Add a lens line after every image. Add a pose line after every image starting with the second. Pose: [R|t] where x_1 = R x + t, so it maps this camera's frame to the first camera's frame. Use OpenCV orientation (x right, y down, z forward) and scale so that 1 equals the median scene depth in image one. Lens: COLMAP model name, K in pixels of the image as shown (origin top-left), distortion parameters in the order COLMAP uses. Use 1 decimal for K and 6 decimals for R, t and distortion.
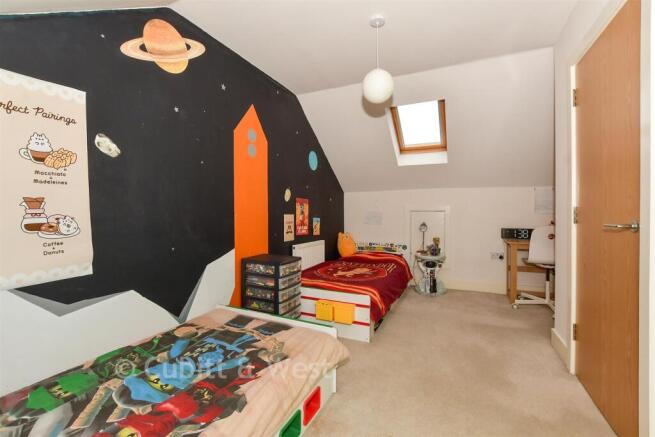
lens RADIAL K [[293.4, 0, 325.8], [0, 293.4, 214.7], [0, 0, 1]] dist [-0.018038, -0.000233]
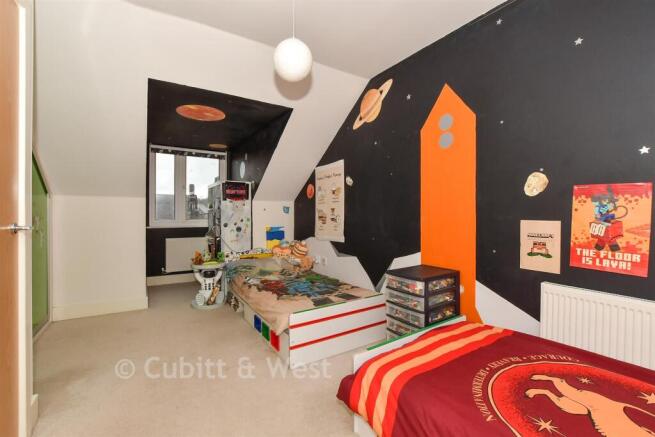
lens RADIAL K [[293.4, 0, 327.0], [0, 293.4, 217.8], [0, 0, 1]] dist [-0.018038, -0.000233]
pose [[-0.536139, 0.005886, -0.844109, 0.814525], [-0.018976, 0.999639, 0.019023, -0.012680], [0.843917, 0.026217, -0.535833, 1.525189]]
